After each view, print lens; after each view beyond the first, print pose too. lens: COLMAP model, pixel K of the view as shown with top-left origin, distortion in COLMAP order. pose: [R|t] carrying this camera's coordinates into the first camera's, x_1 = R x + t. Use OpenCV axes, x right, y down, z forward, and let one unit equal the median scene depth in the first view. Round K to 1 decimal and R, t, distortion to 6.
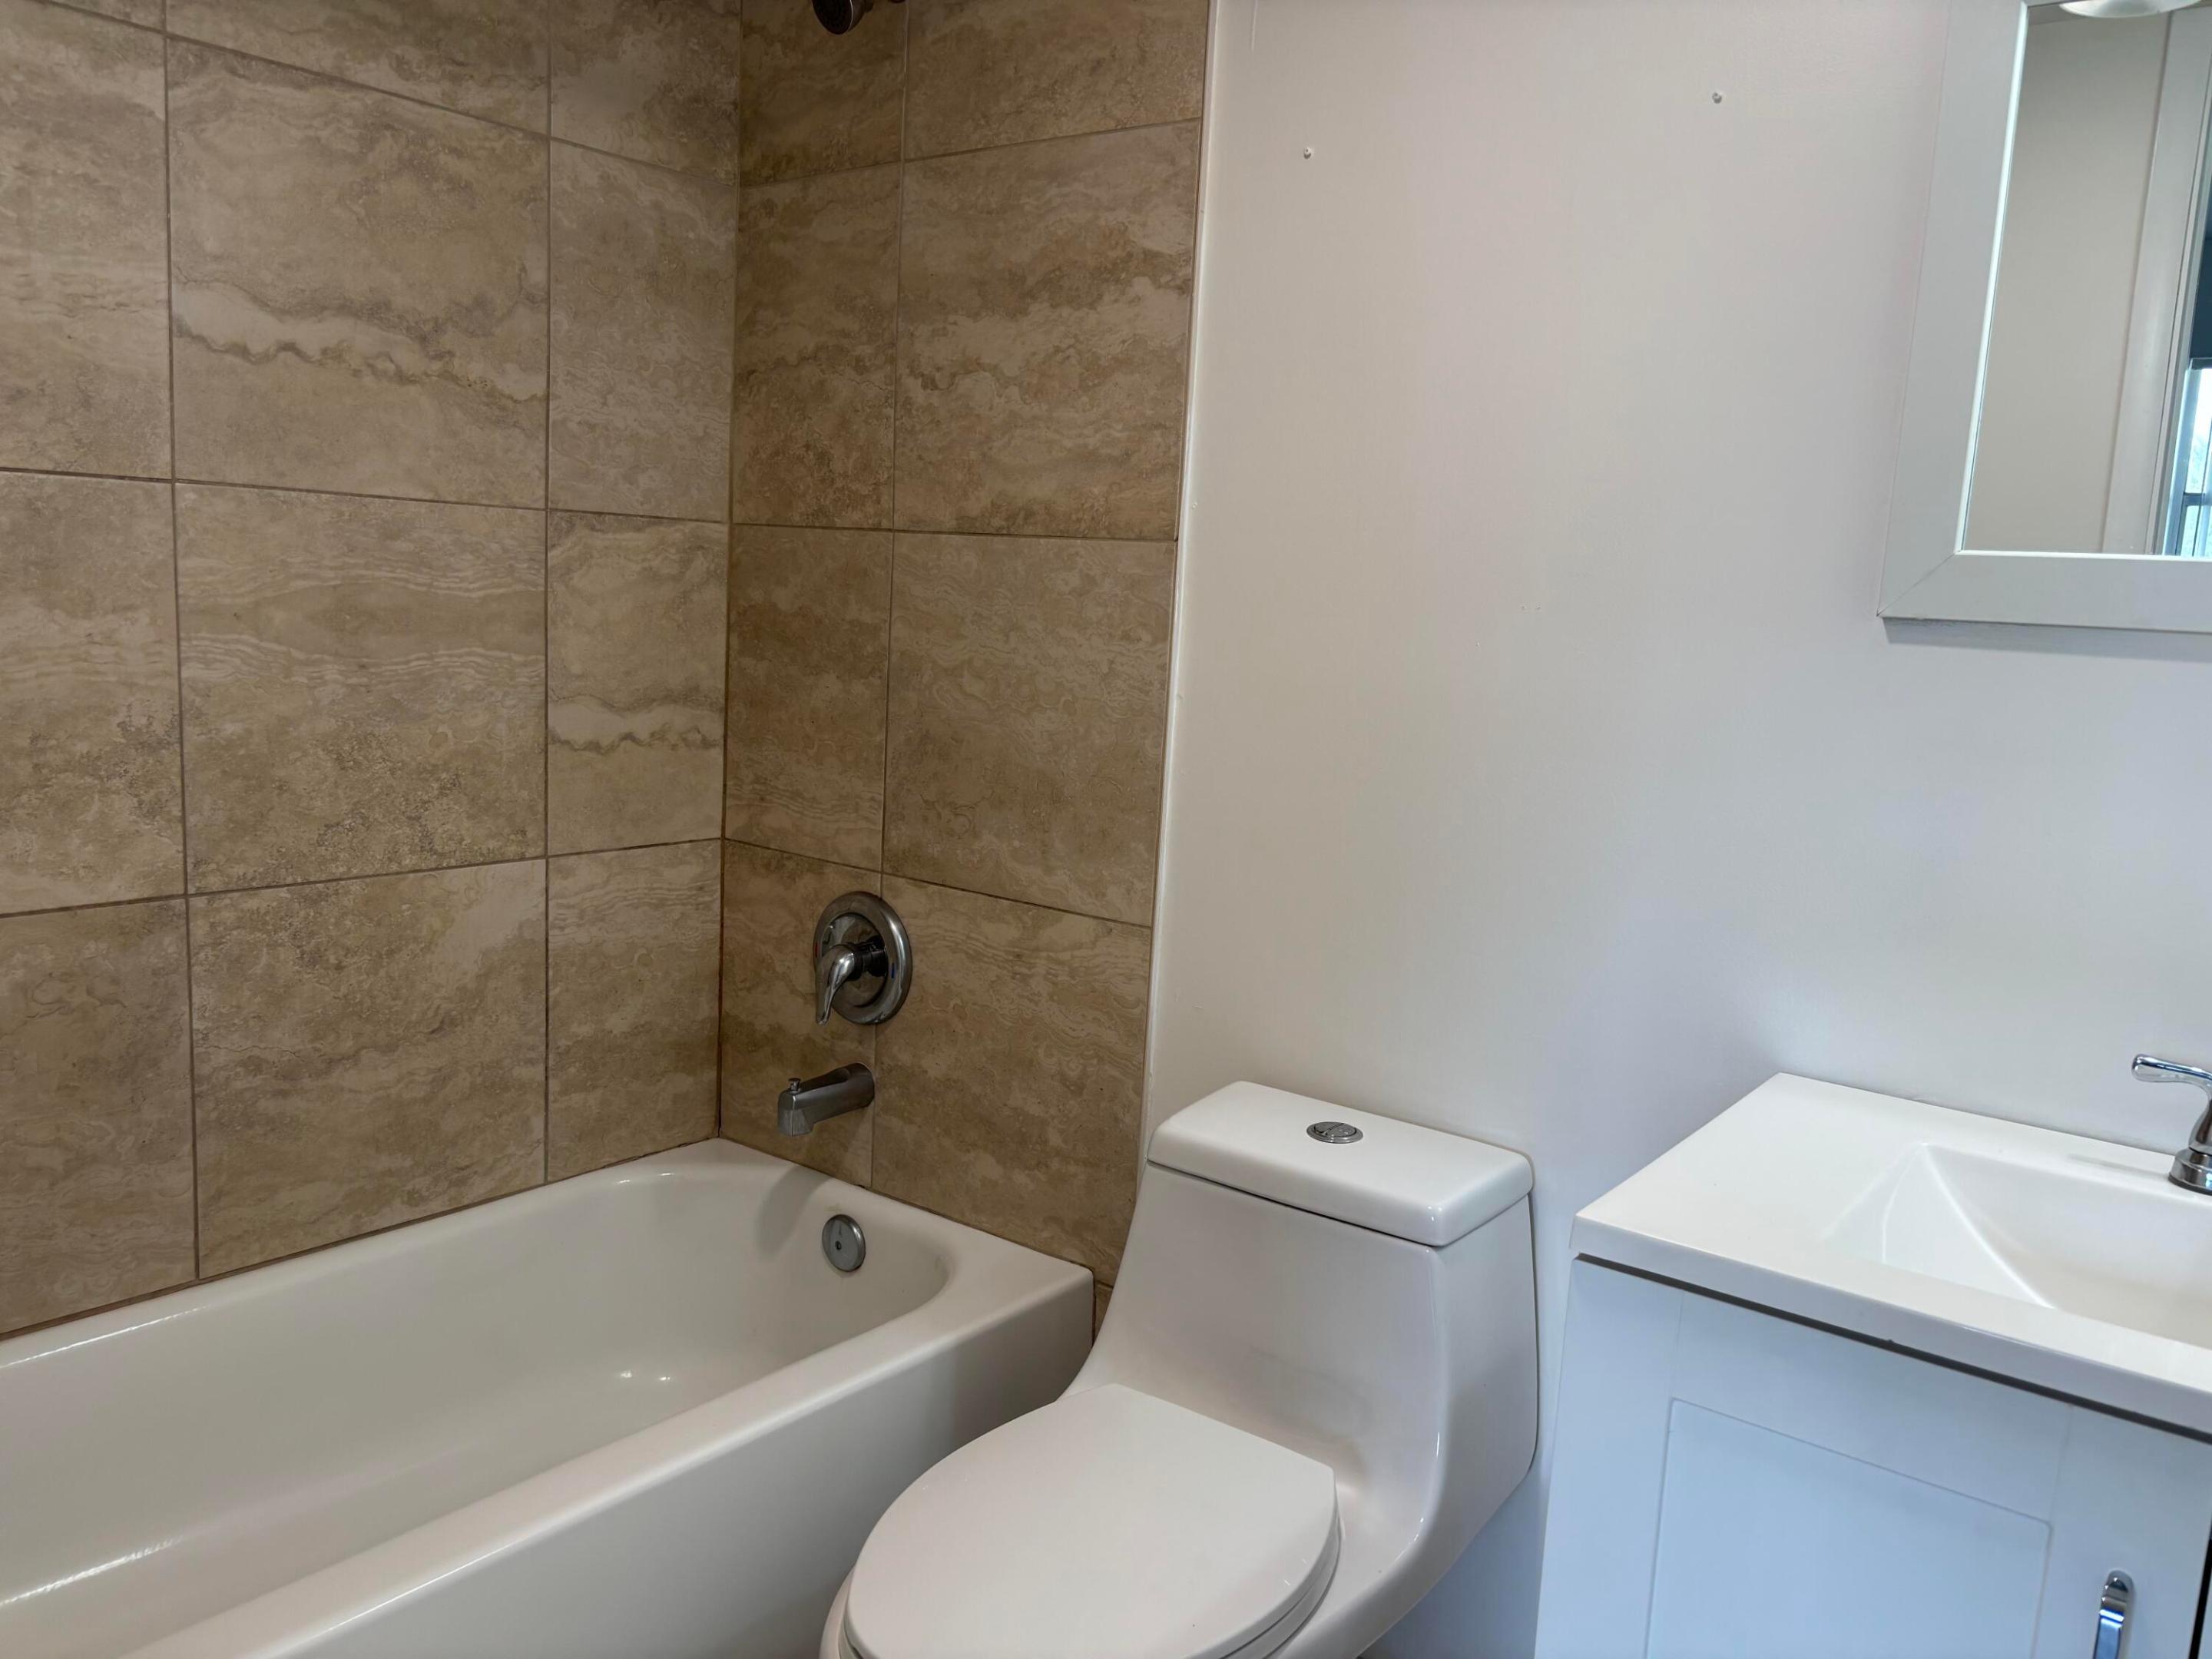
lens RADIAL K [[1689.1, 0, 1102.6], [0, 1689.1, 821.2], [0, 0, 1]] dist [0.025133, -0.024814]
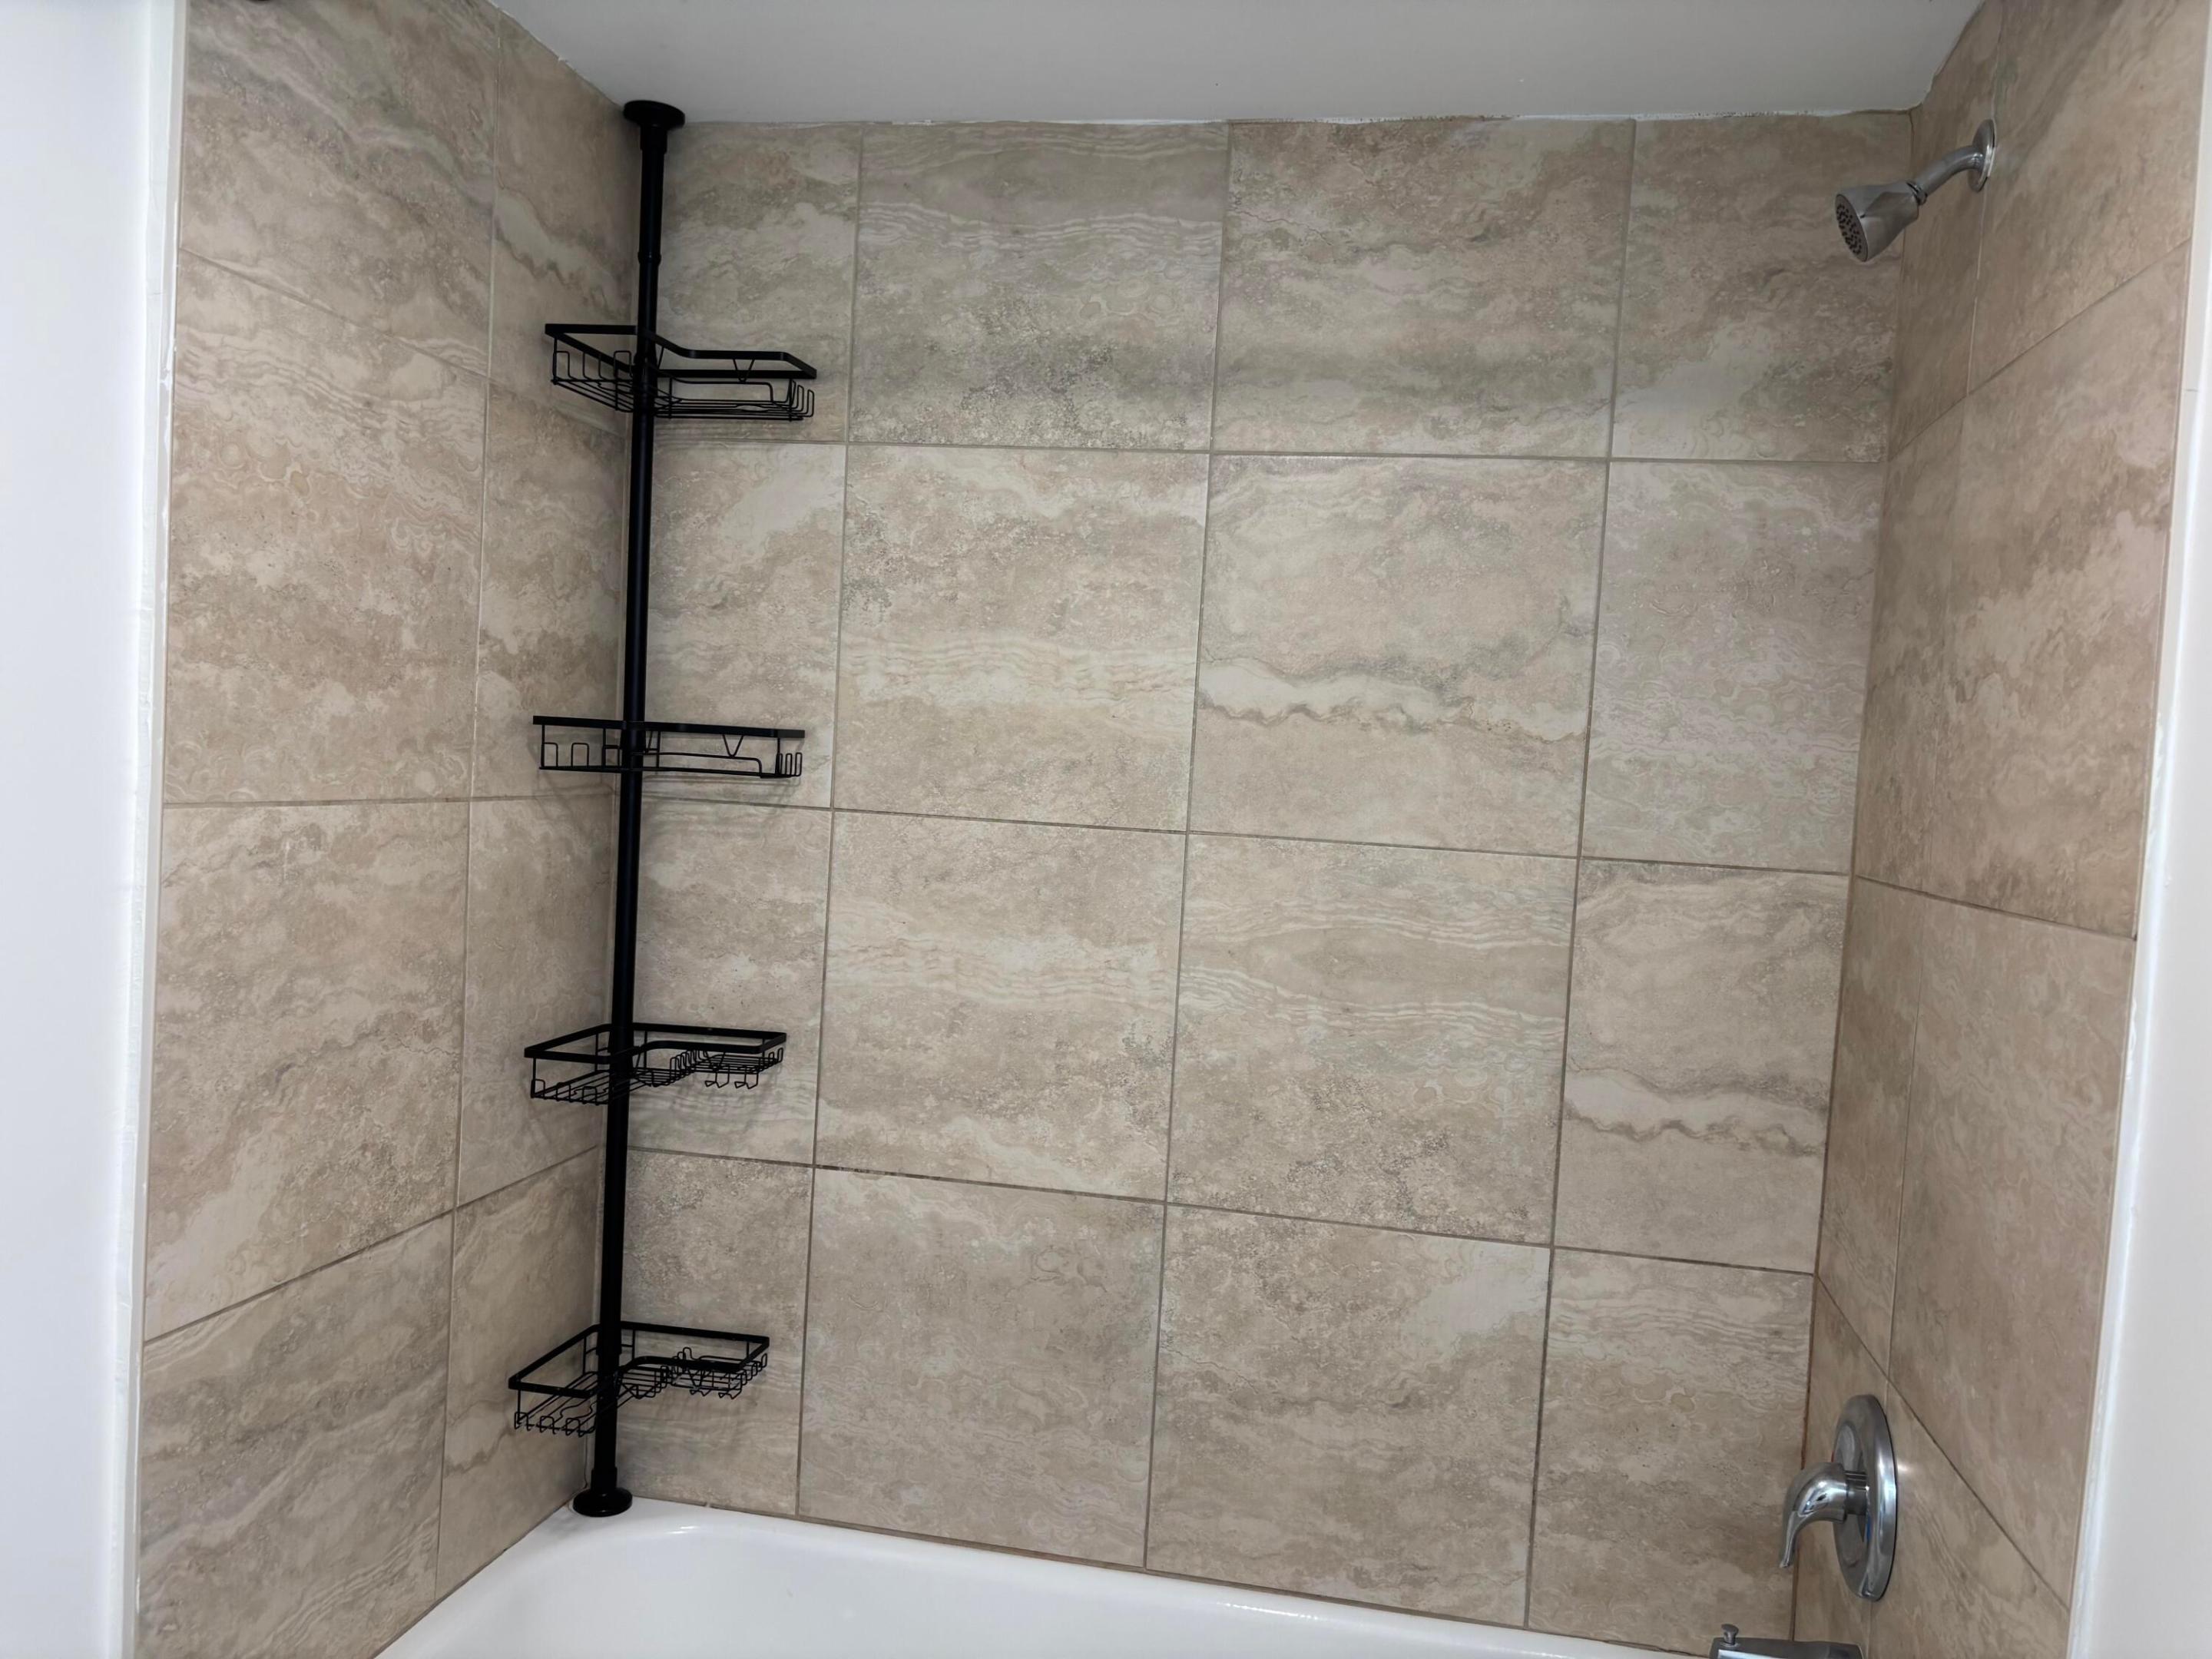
lens RADIAL K [[1689.1, 0, 1103.7], [0, 1689.1, 826.3], [0, 0, 1]] dist [0.025133, -0.024814]
pose [[0.456894, 0.005284, -0.889505, 0.375635], [-0.158722, 0.984419, -0.075680, -0.097529], [0.875246, 0.175762, 0.450614, 0.393660]]
